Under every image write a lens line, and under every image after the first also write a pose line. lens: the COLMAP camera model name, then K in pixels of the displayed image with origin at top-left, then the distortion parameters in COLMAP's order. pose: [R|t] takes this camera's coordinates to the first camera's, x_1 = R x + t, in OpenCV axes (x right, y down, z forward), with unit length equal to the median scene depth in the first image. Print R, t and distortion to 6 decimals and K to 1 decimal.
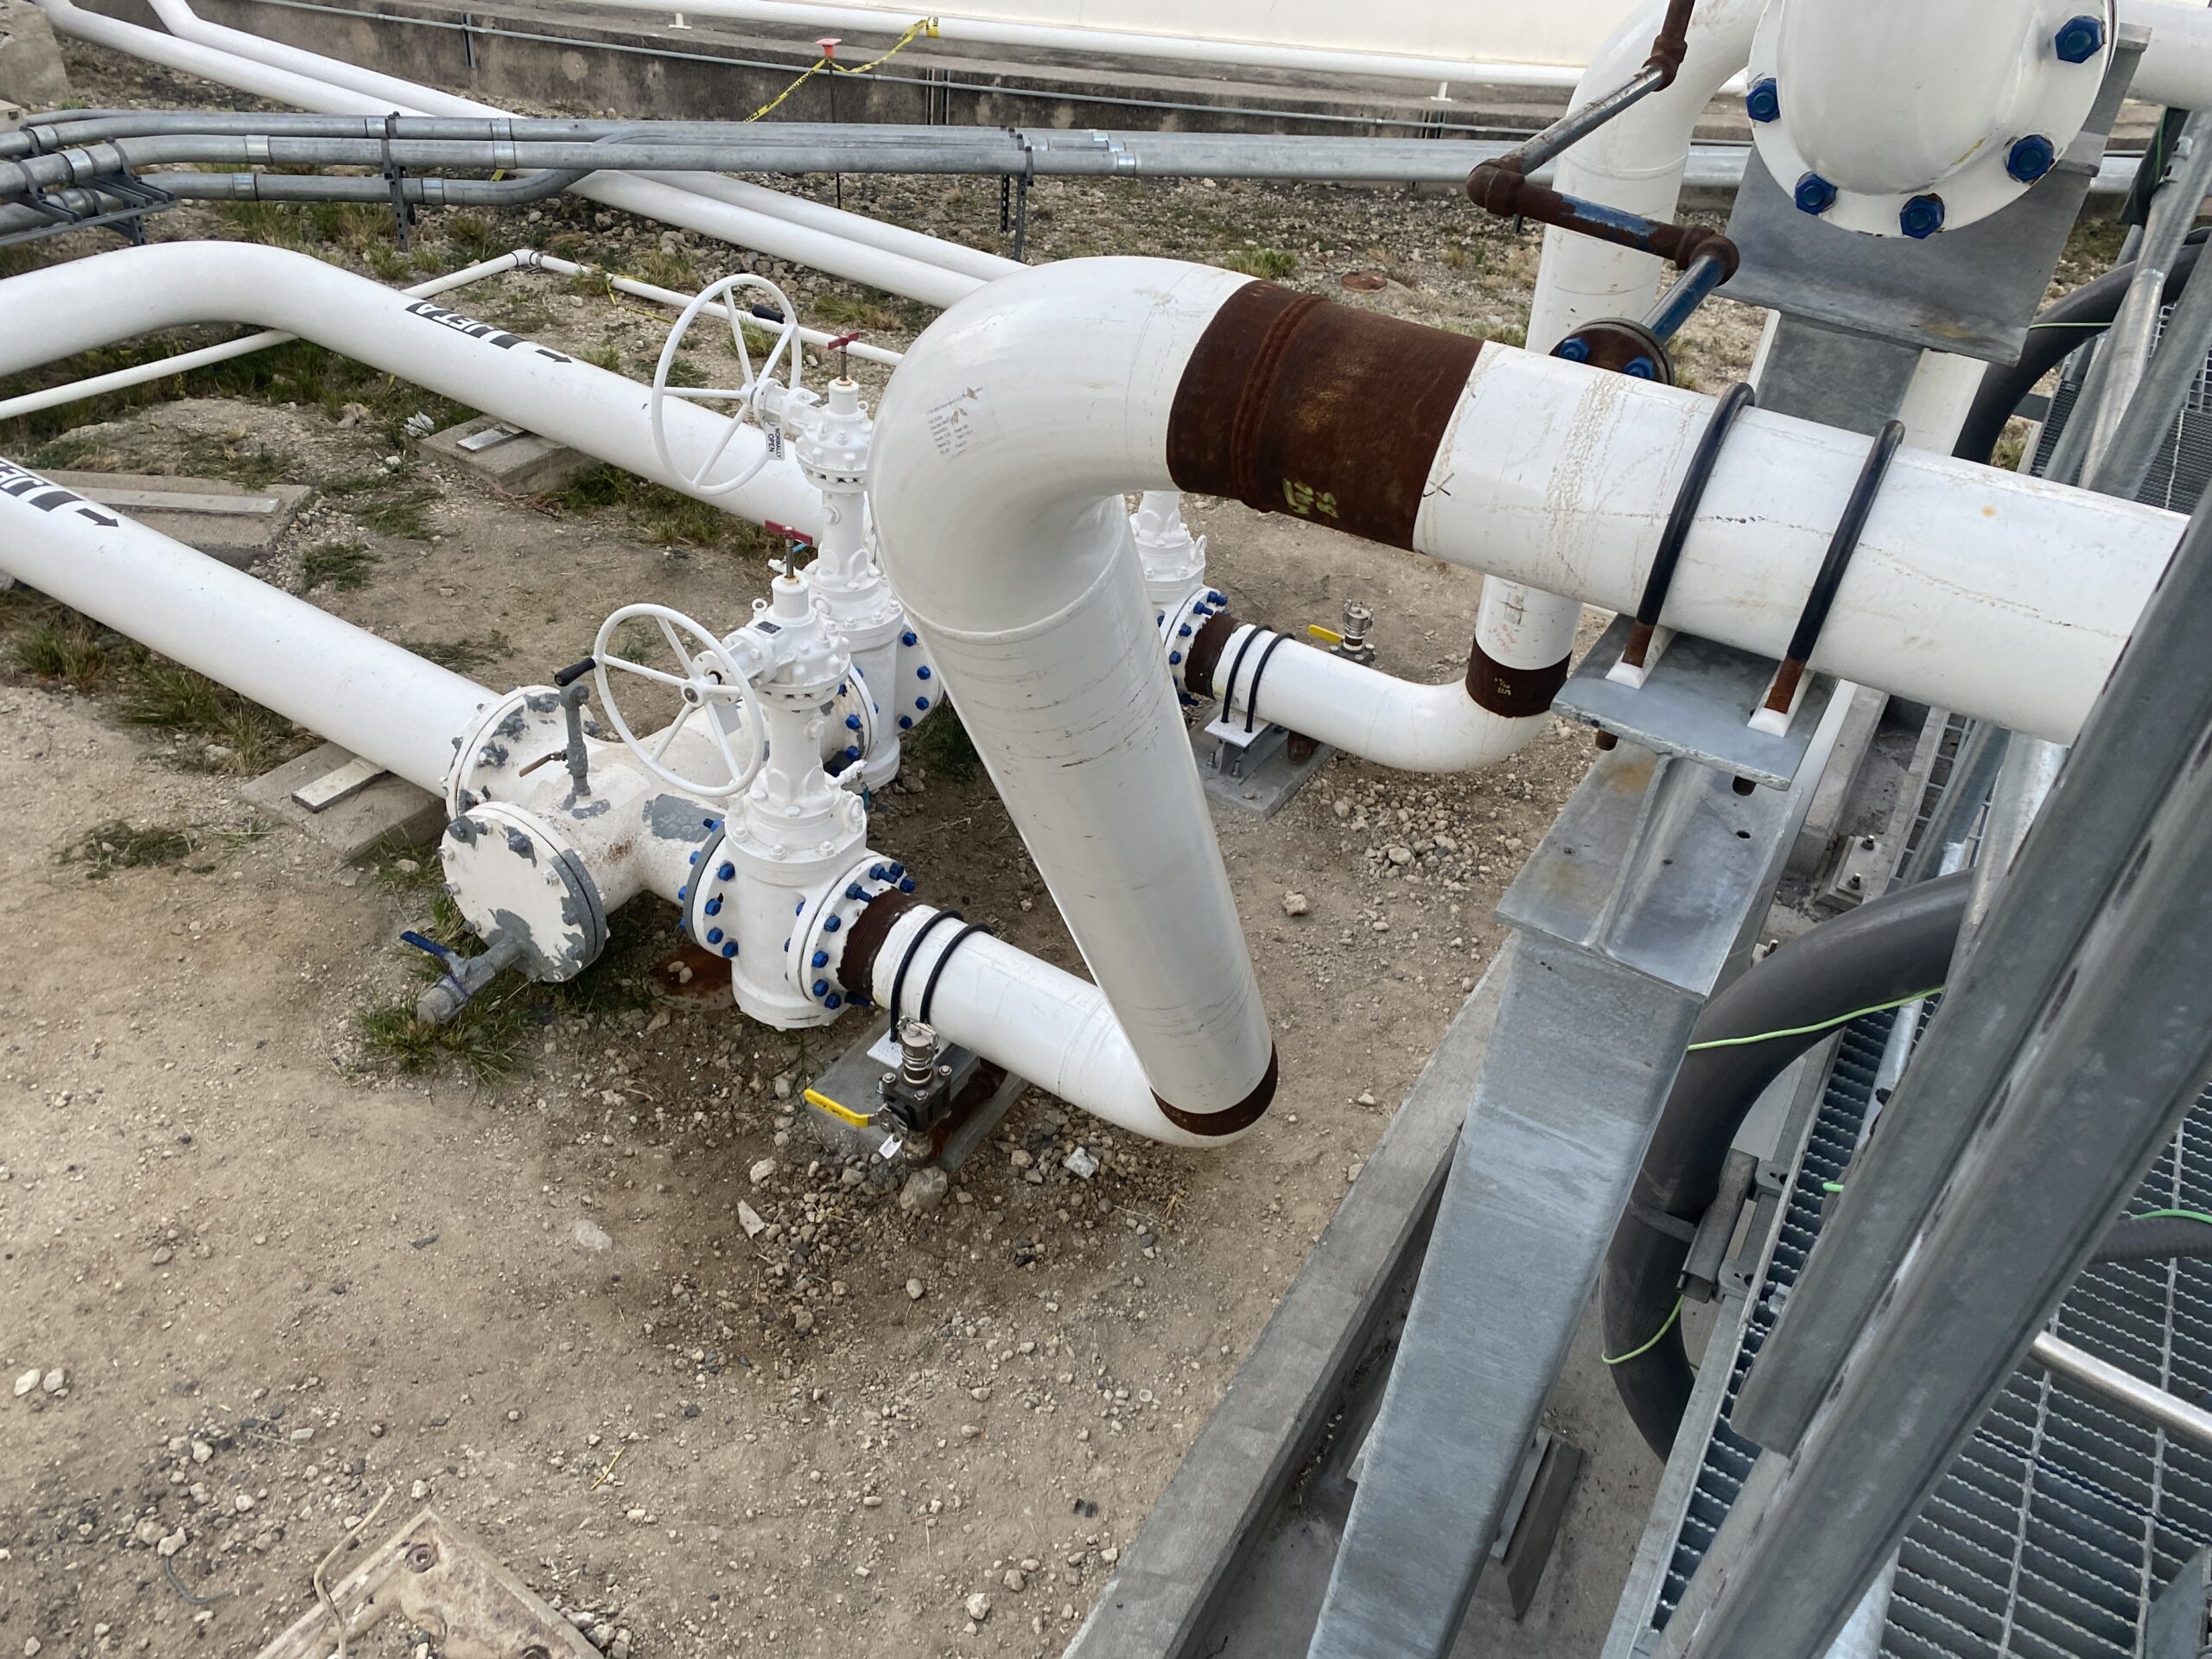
lens RADIAL K [[1675.9, 0, 1106.0], [0, 1675.9, 829.5], [0, 0, 1]] dist [-0.005494, -0.000586]
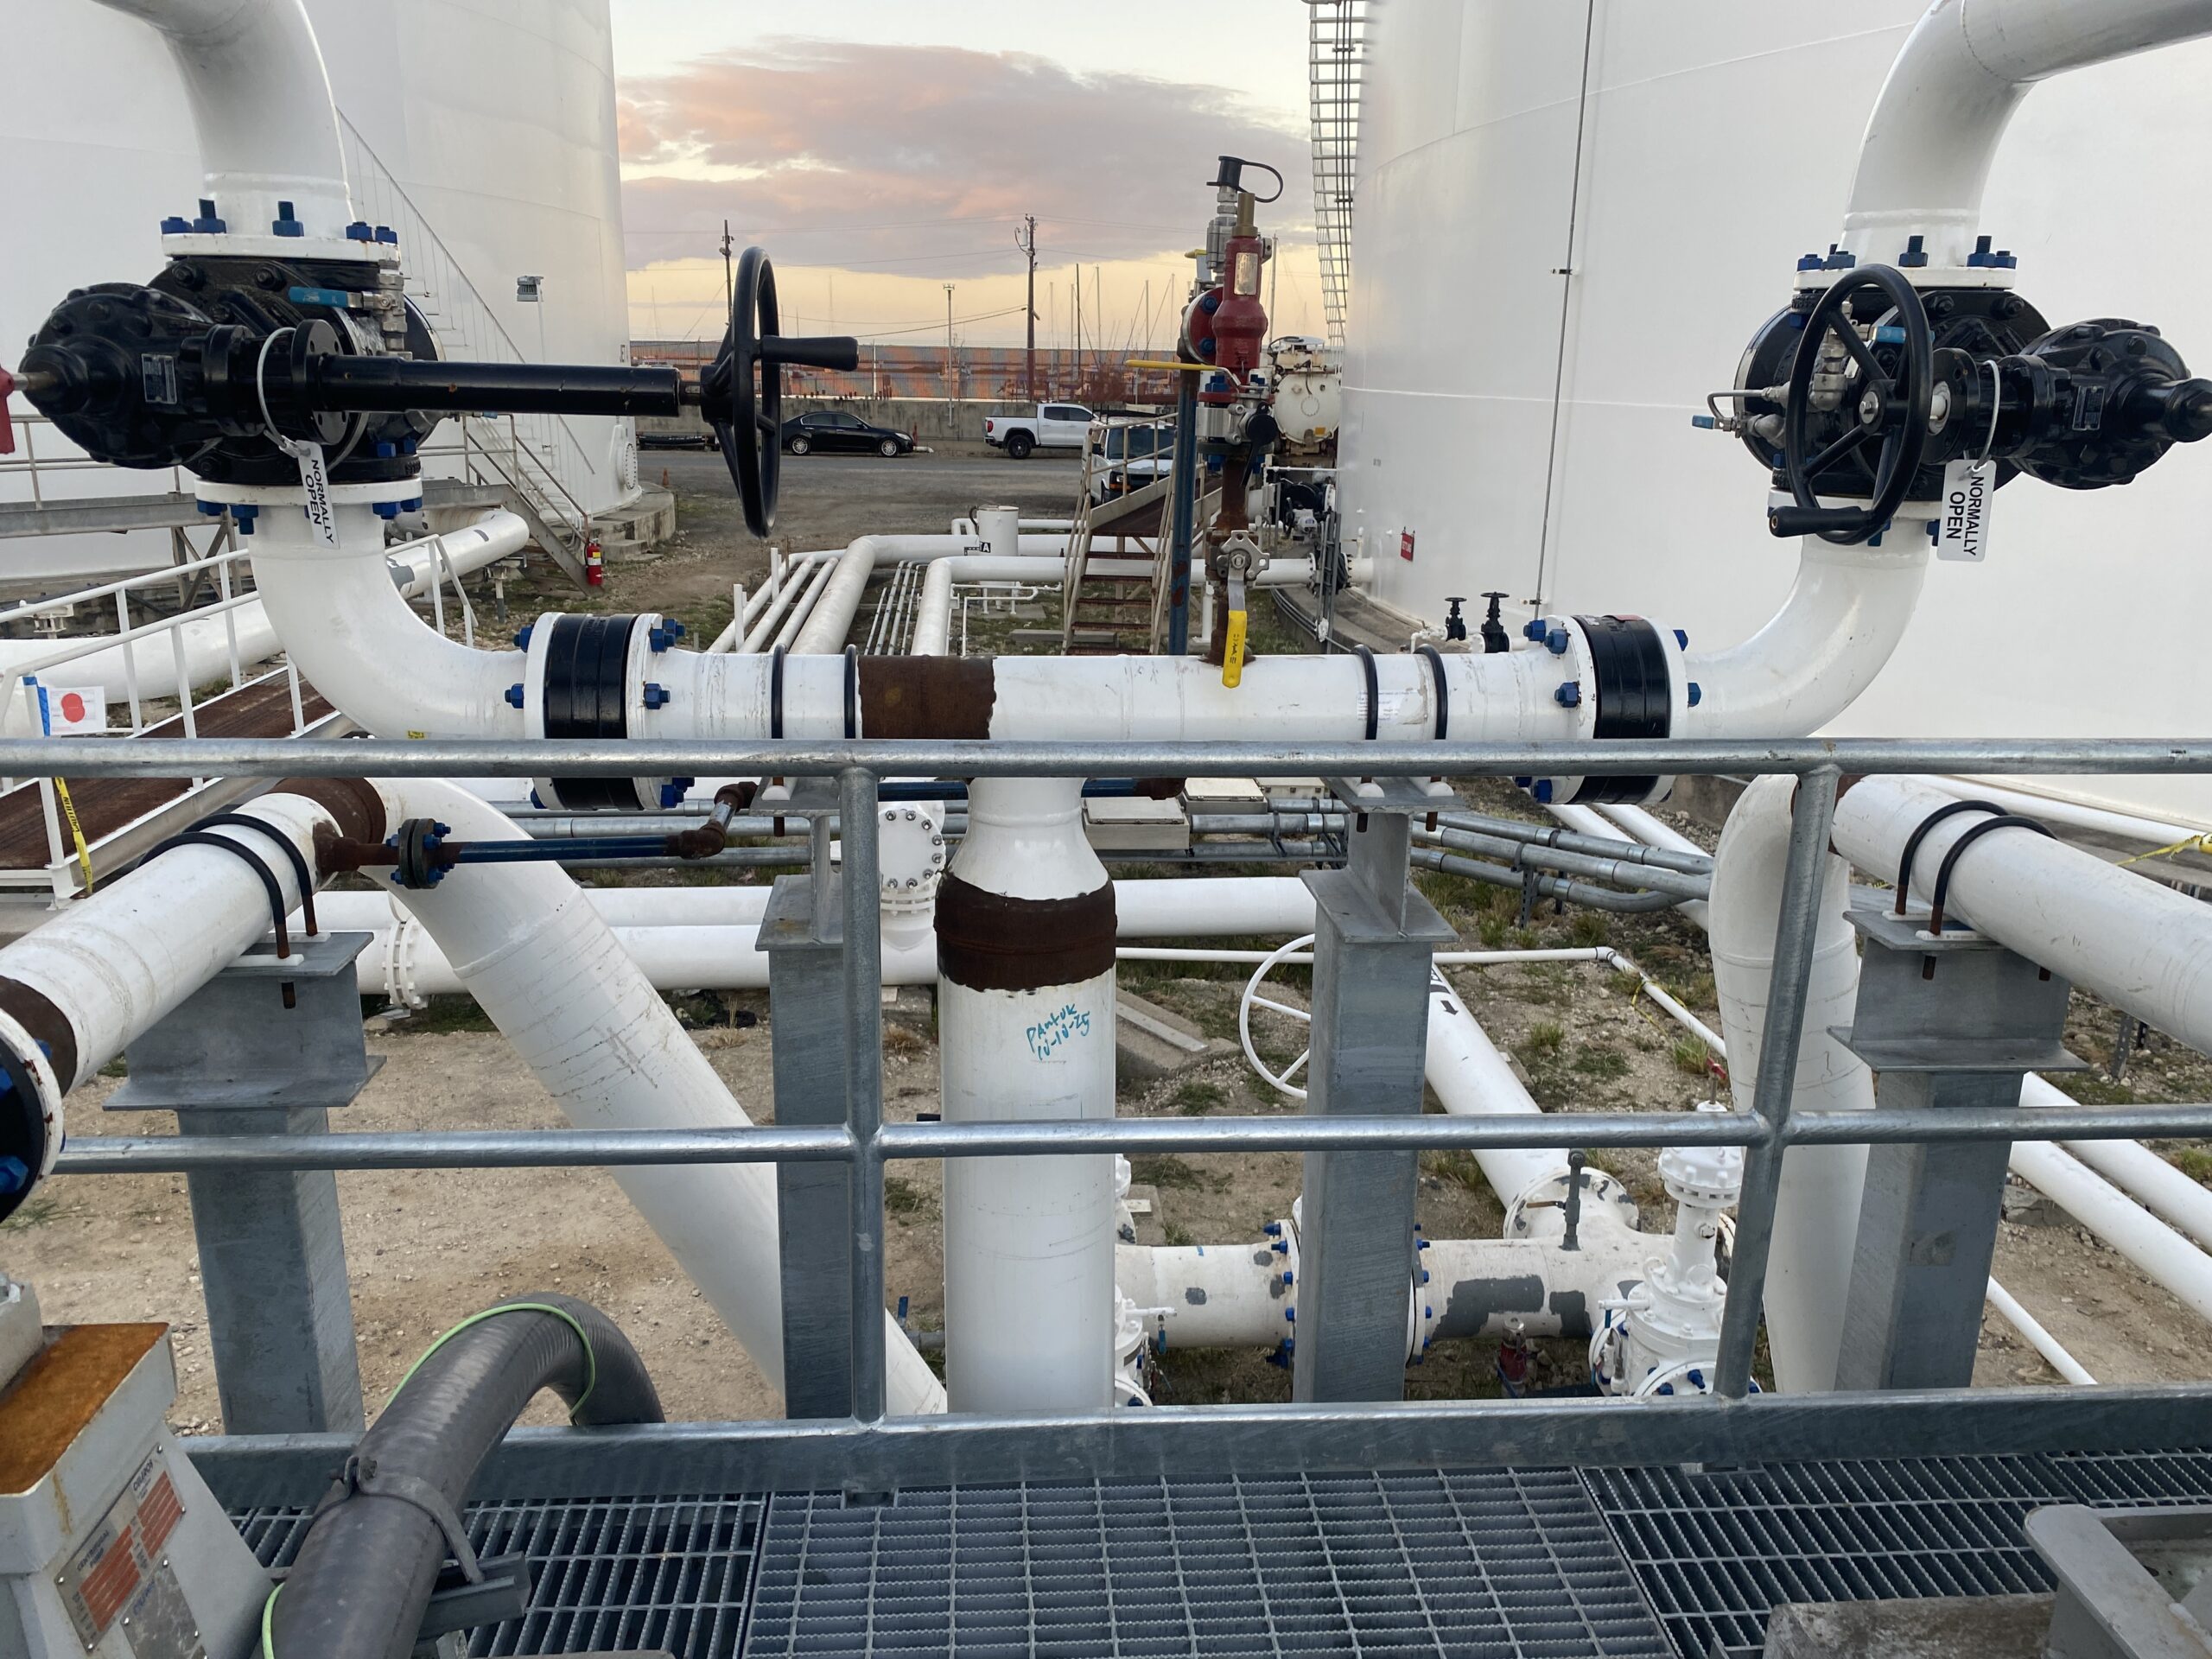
lens RADIAL K [[1675.9, 0, 1106.0], [0, 1675.9, 829.5], [0, 0, 1]] dist [-0.005494, -0.000586]
pose [[0.560498, 0.134031, -0.817238, 0.401595], [-0.459805, 0.871107, -0.172489, -0.057916], [0.688783, 0.472450, 0.549882, 0.082942]]
